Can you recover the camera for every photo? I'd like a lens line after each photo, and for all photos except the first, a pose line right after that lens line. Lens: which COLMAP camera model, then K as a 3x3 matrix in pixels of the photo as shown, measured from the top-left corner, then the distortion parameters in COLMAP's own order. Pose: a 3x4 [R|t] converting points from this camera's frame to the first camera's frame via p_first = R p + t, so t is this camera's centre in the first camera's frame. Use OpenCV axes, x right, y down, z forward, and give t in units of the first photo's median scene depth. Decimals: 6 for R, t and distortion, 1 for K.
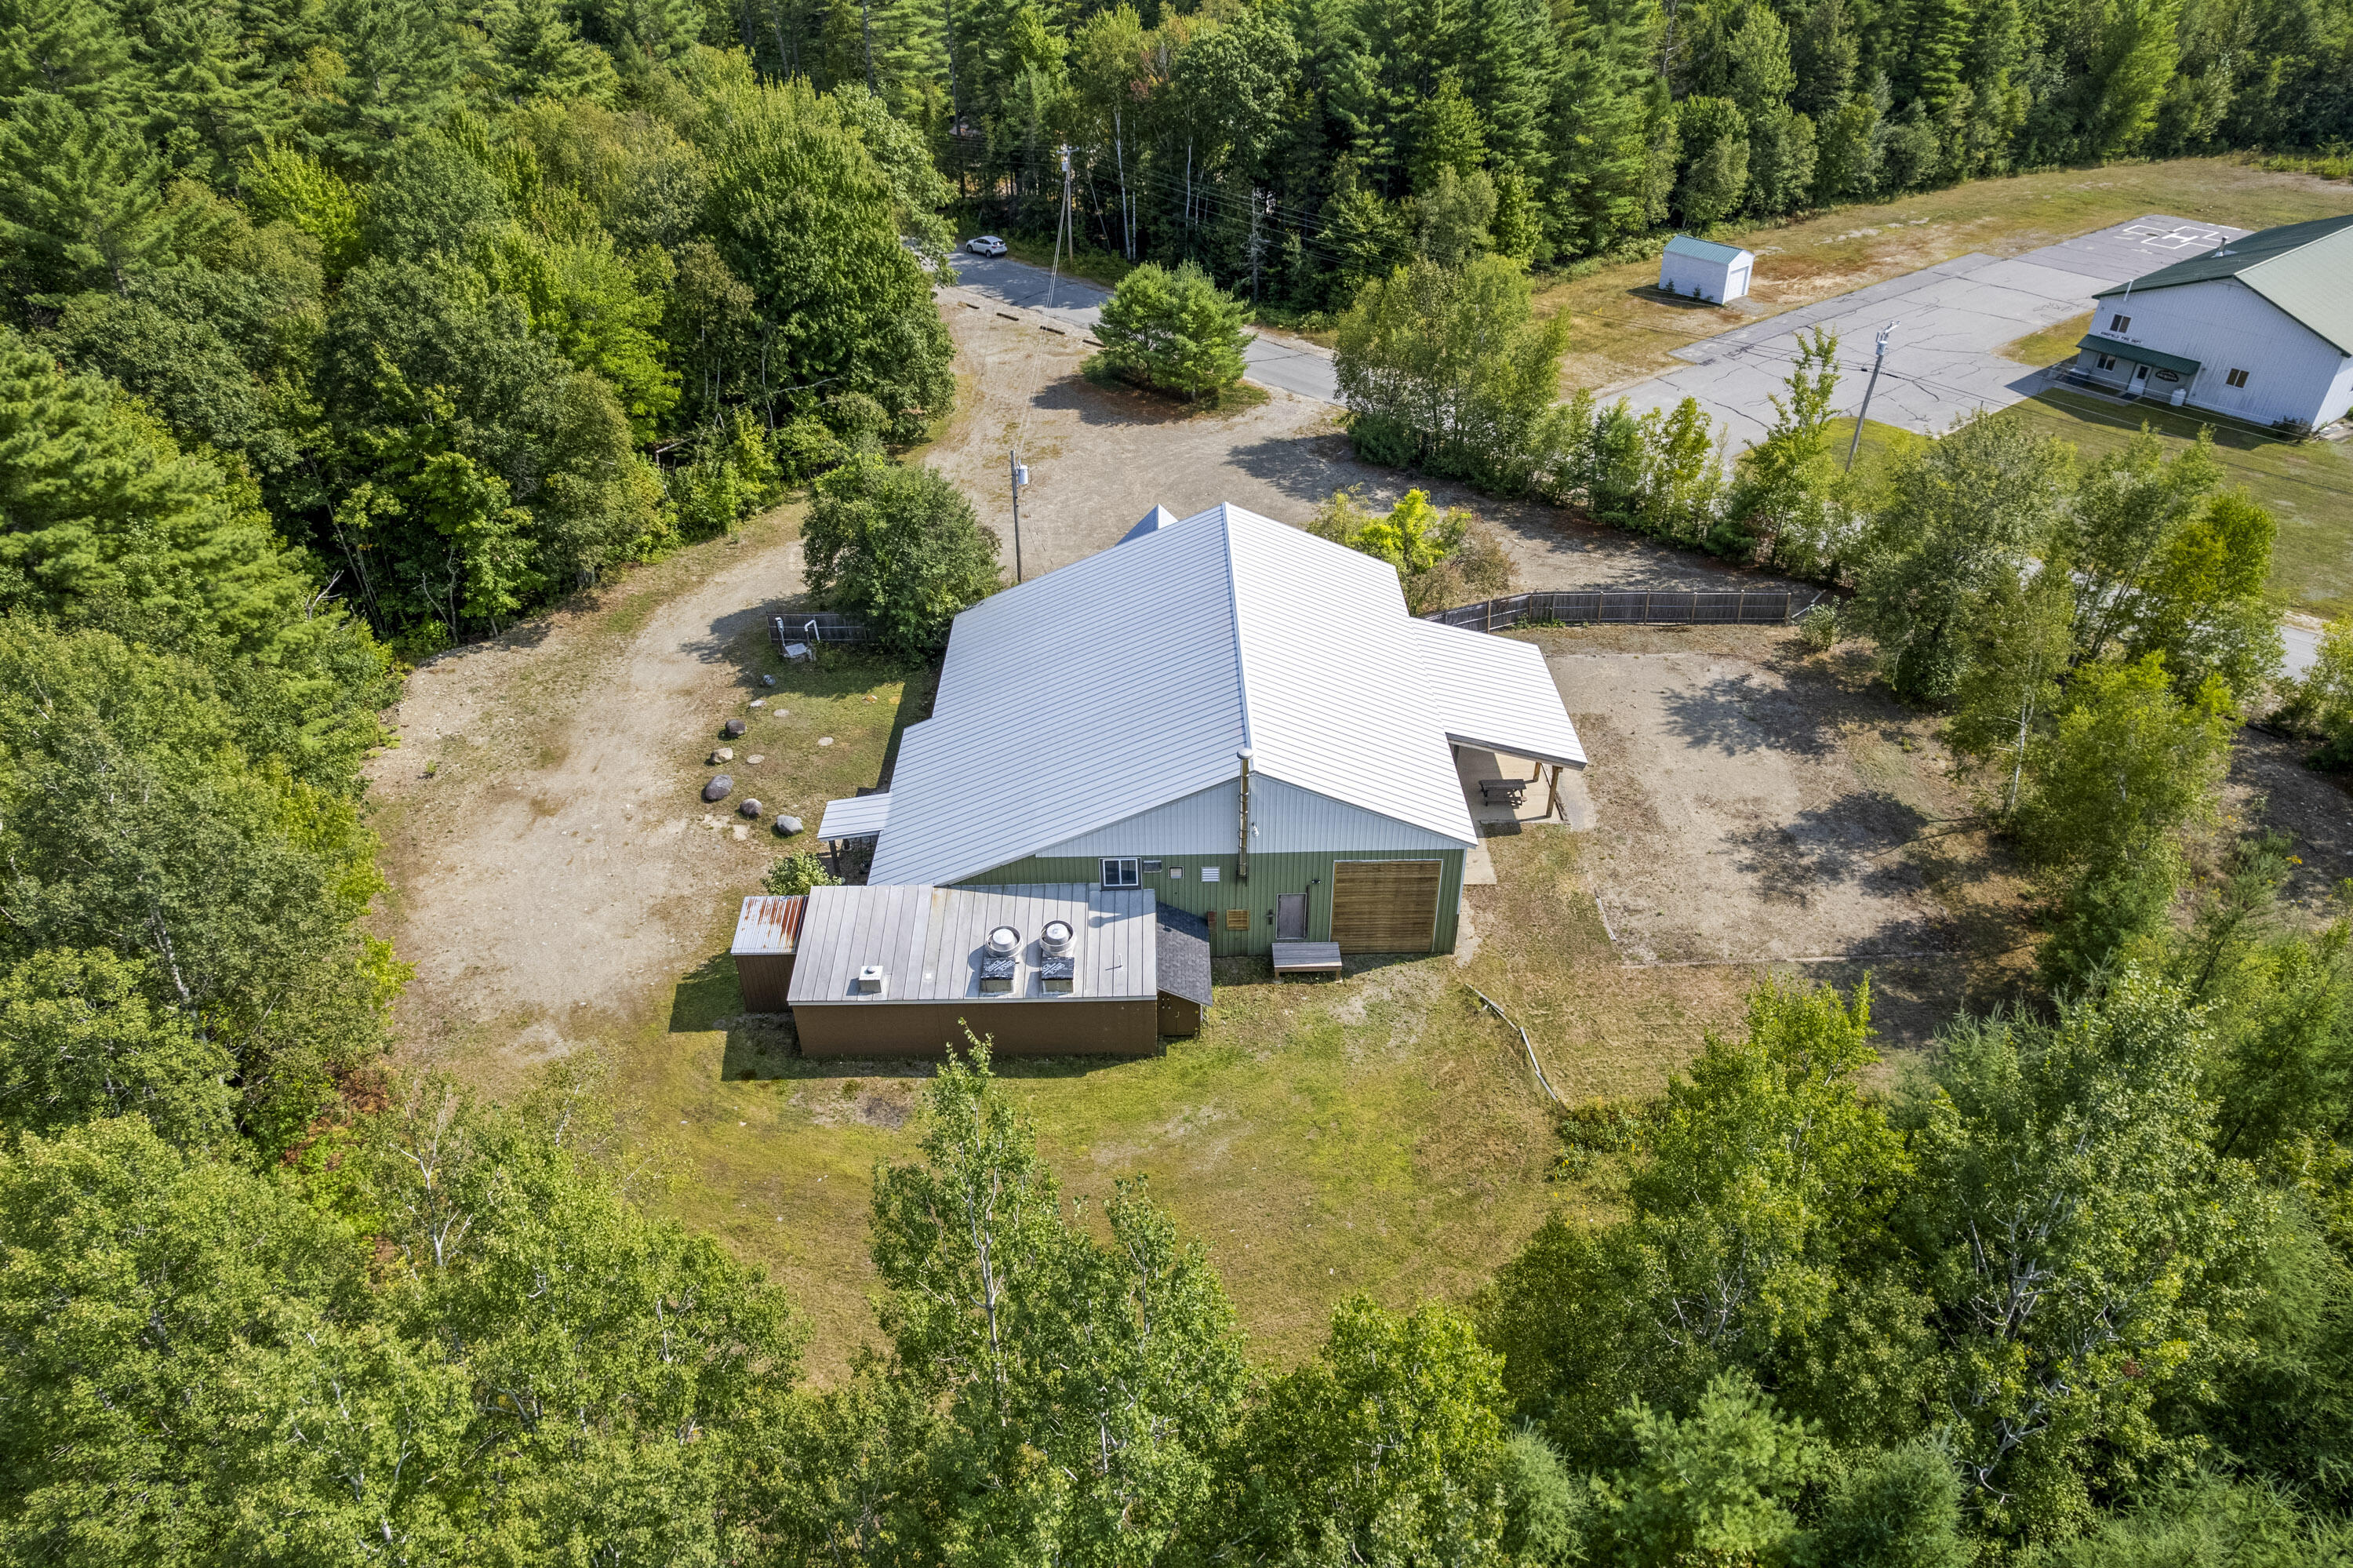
lens RADIAL K [[1553.1, 0, 1176.5], [0, 1553.1, 784.0], [0, 0, 1]] dist [-0.070805, 0.071703]
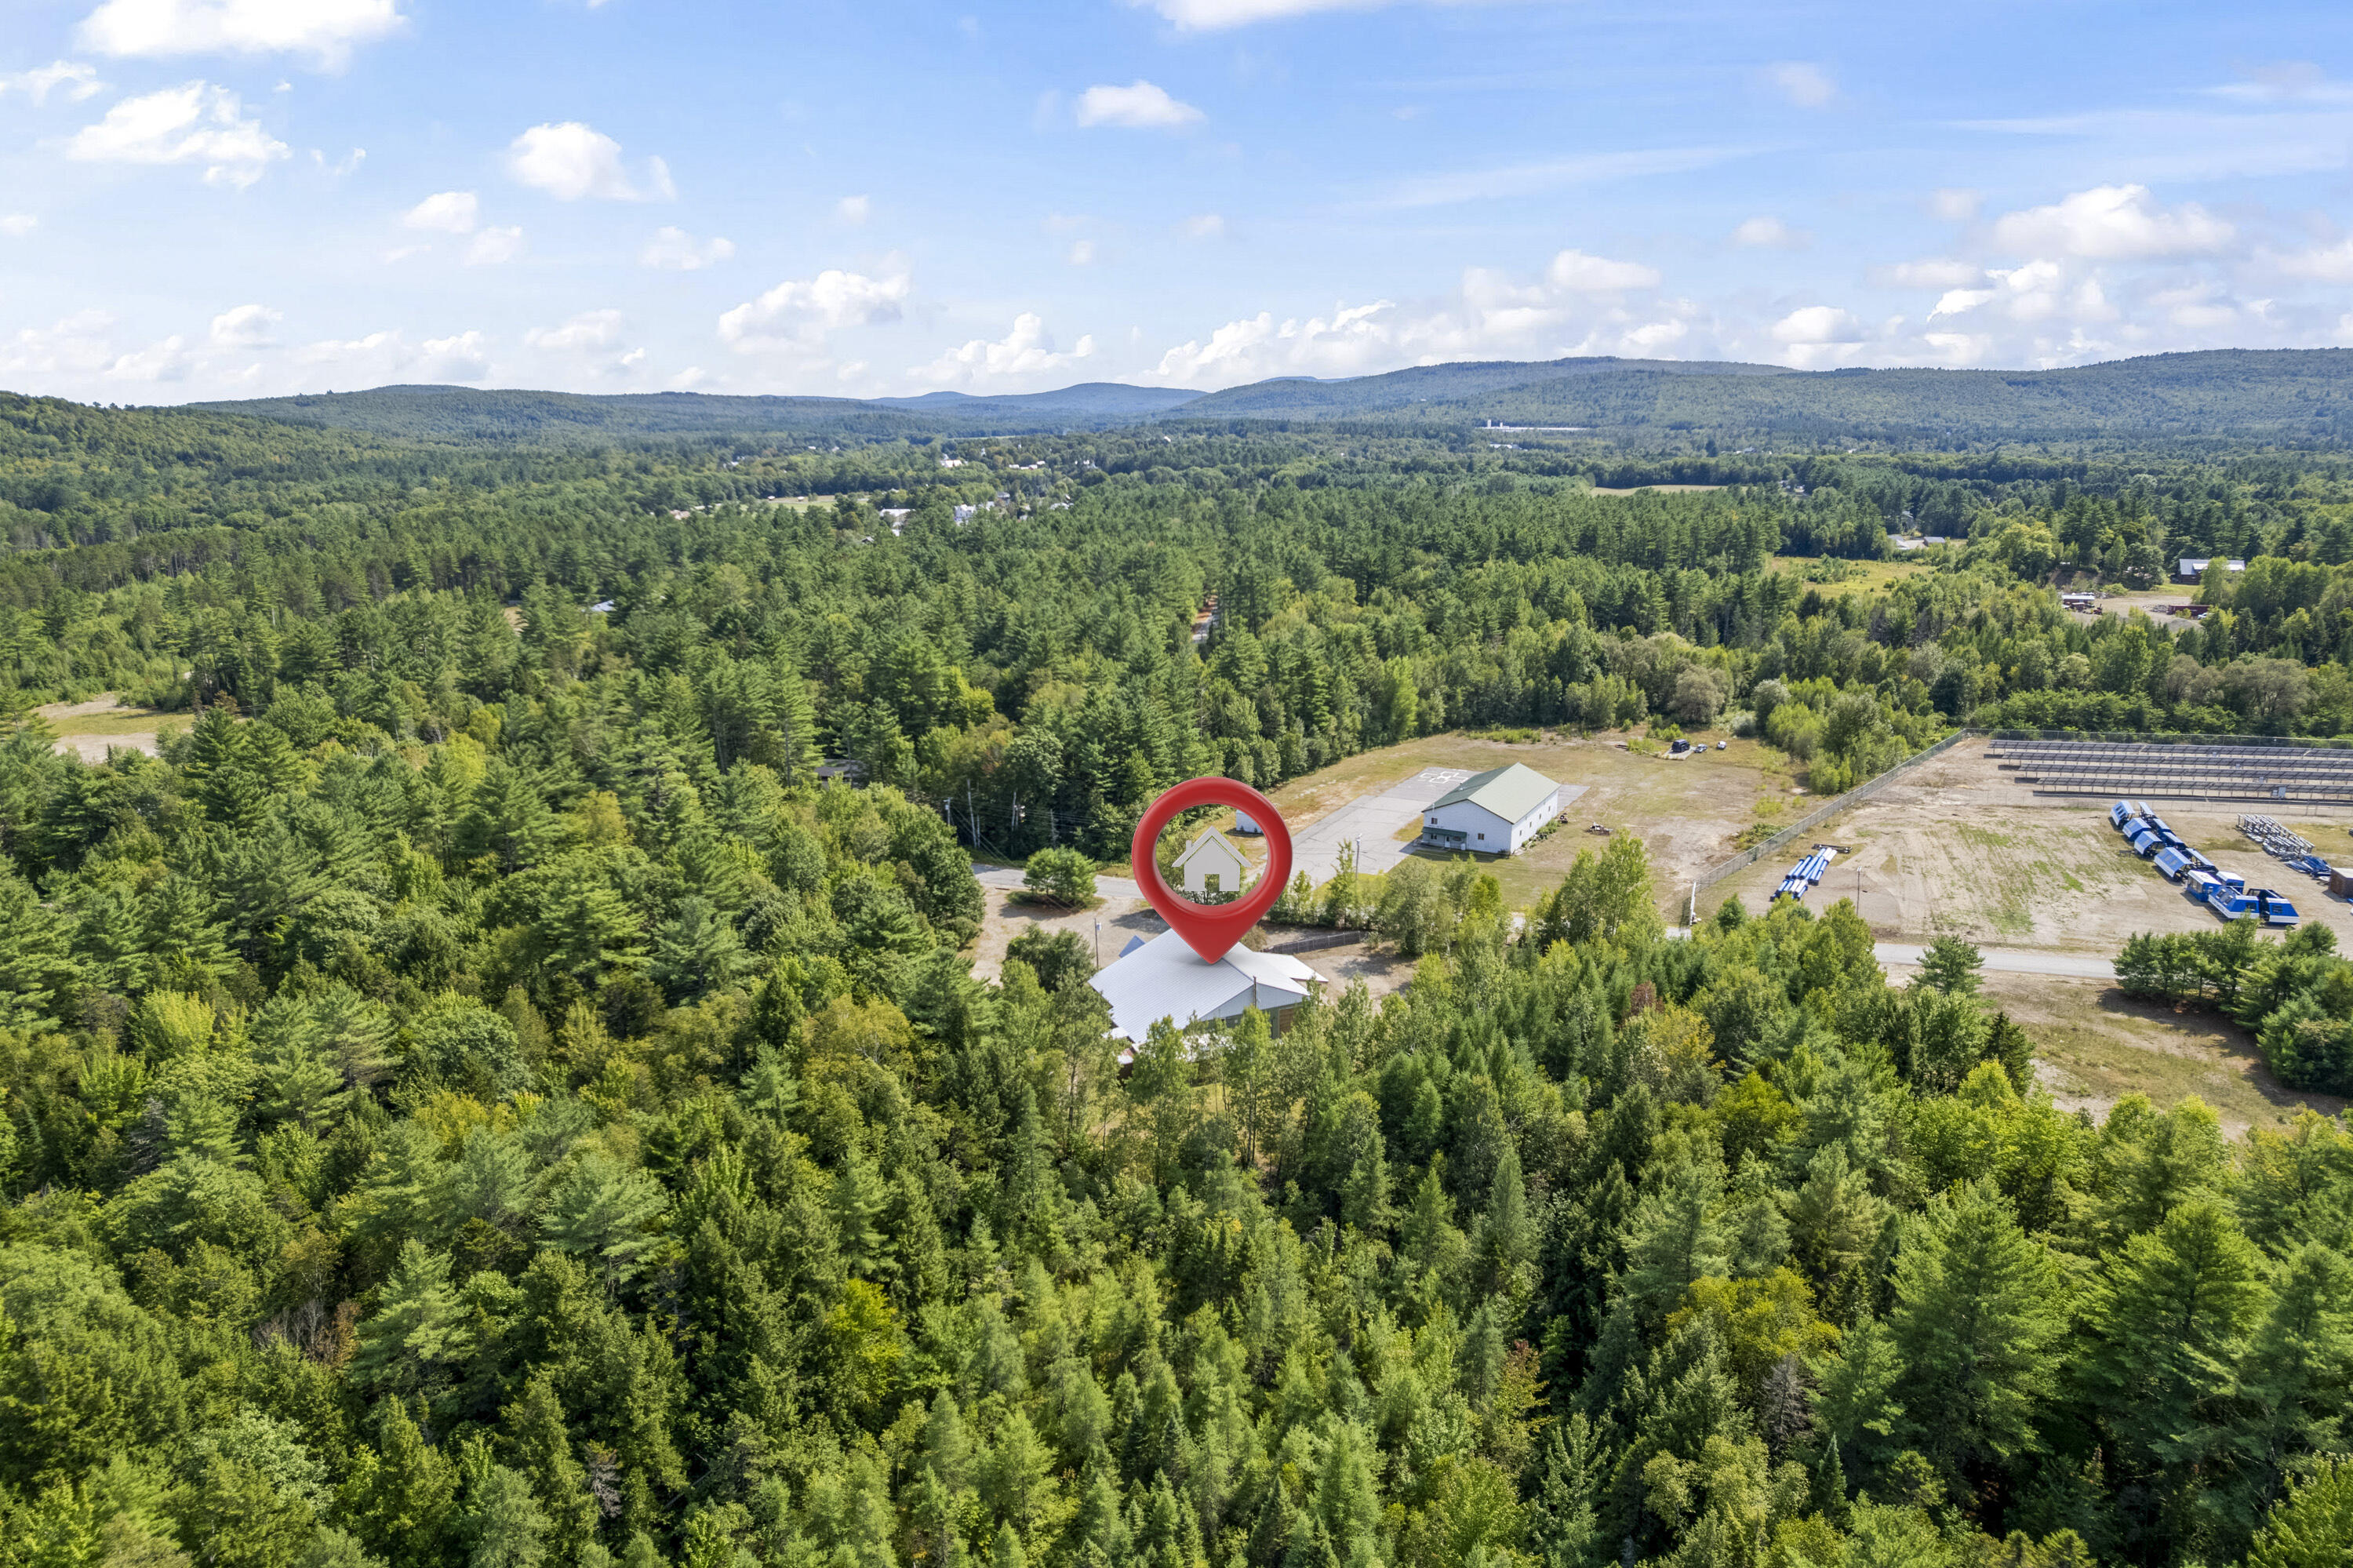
lens RADIAL K [[1553.1, 0, 1176.5], [0, 1553.1, 784.0], [0, 0, 1]] dist [-0.070805, 0.071703]
pose [[0.920548, -0.104565, 0.376375, -0.660525], [0.226415, 0.927979, -0.295958, 0.272279], [-0.318321, 0.357661, 0.877924, -1.024428]]
